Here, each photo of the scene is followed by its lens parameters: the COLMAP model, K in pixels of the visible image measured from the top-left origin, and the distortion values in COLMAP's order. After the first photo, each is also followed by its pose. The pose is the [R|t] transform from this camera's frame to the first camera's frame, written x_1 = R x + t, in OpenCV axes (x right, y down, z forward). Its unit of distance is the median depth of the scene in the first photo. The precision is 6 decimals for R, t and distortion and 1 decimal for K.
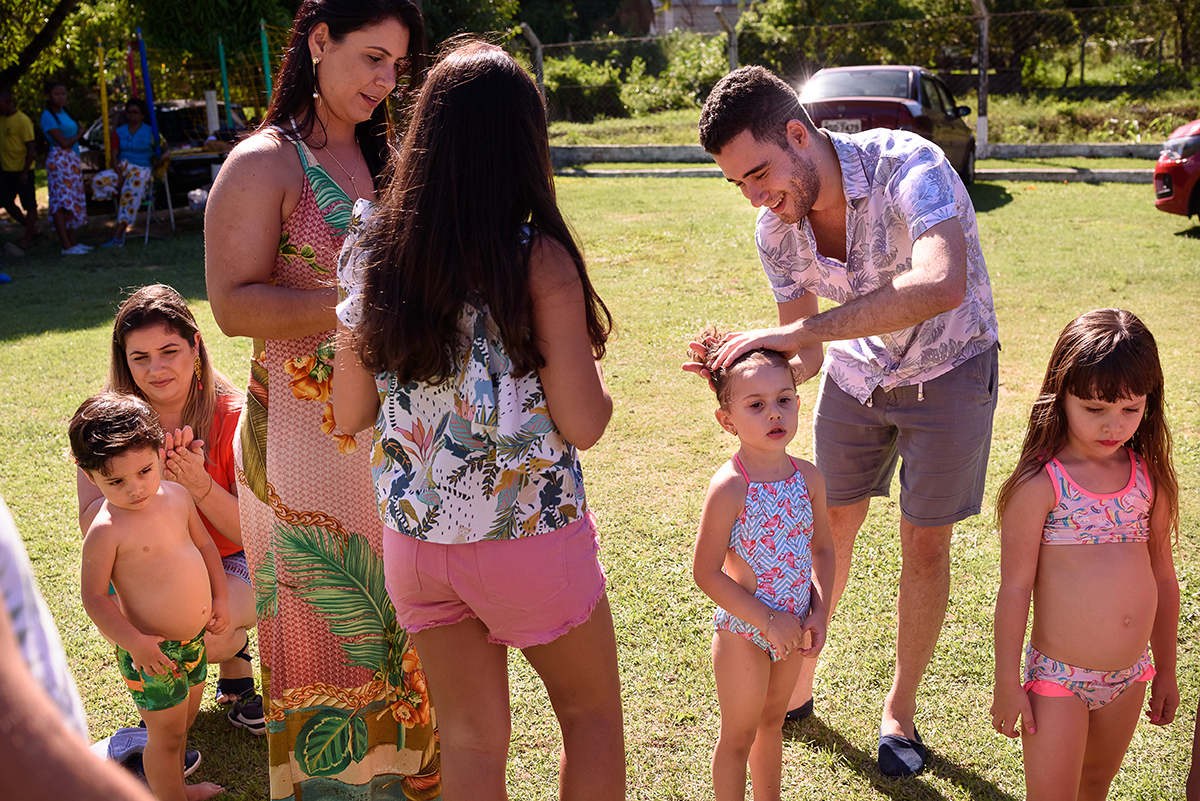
lens RADIAL K [[1217.7, 0, 600.0], [0, 1217.7, 400.5], [0, 0, 1]] dist [-0.004175, 0.128058]
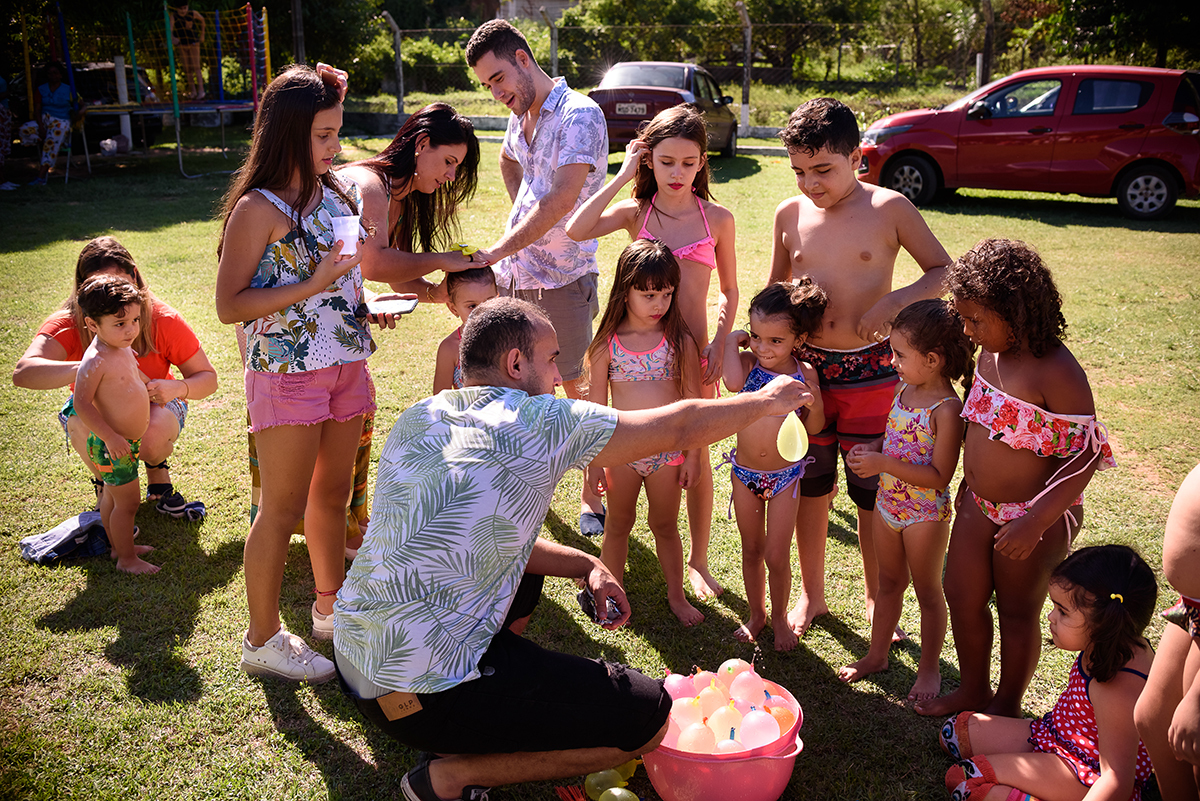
lens RADIAL K [[1140.4, 0, 600.0], [0, 1140.4, 400.5], [0, 0, 1]] dist [0.005182, 0.010133]
pose [[0.994279, 0.011148, 0.106234, 0.031356], [-0.016262, 0.998744, 0.047392, 0.020542], [-0.105572, -0.048849, 0.993211, -0.162024]]
